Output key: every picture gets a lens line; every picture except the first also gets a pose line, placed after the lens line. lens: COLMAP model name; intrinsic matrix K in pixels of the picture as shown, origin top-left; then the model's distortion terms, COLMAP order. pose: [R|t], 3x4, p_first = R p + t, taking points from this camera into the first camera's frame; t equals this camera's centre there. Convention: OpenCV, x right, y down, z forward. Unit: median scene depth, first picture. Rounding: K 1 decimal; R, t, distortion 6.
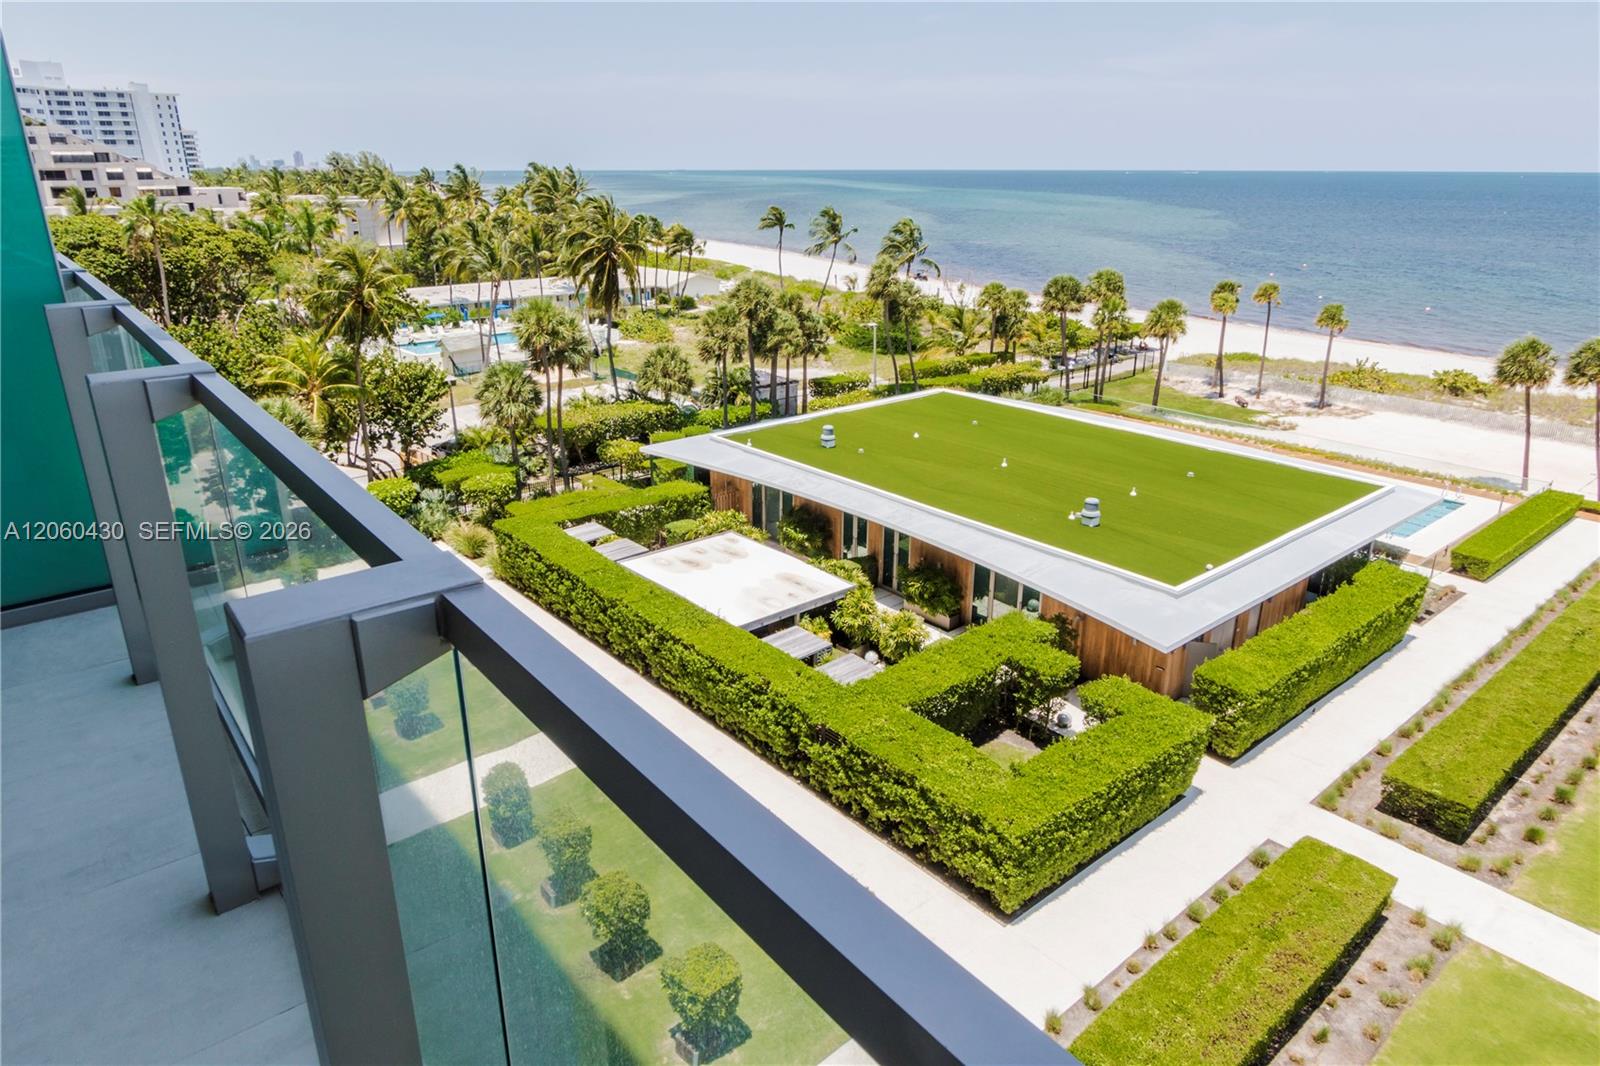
lens RADIAL K [[1015.3, 0, 724.4], [0, 1015.3, 533.5], [0, 0, 1]] dist [-0.051152, 0.004288]
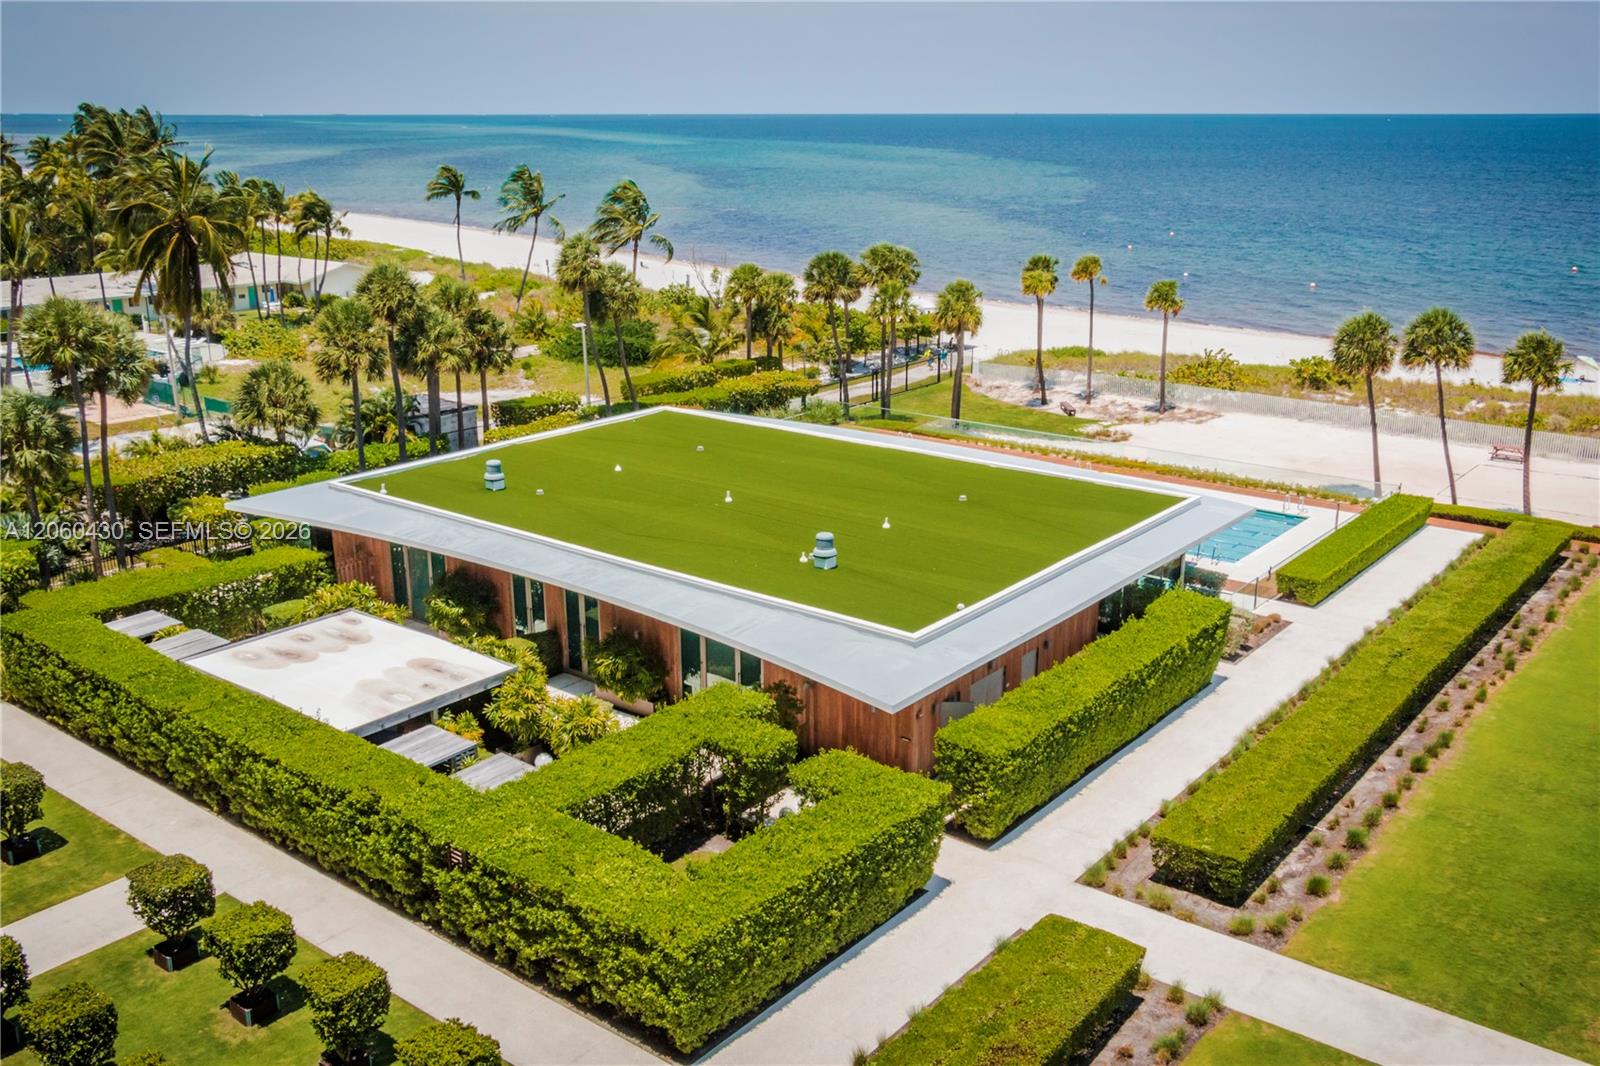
lens RADIAL K [[1483.3, 0, 800.0], [0, 1483.3, 533.0], [0, 0, 1]] dist [-0.064182, 0.018719]
pose [[0.969805, -0.057605, 0.236980, 0.074640], [0.073726, 0.995488, -0.059734, 0.031437], [-0.232470, 0.075402, 0.969676, -0.099804]]
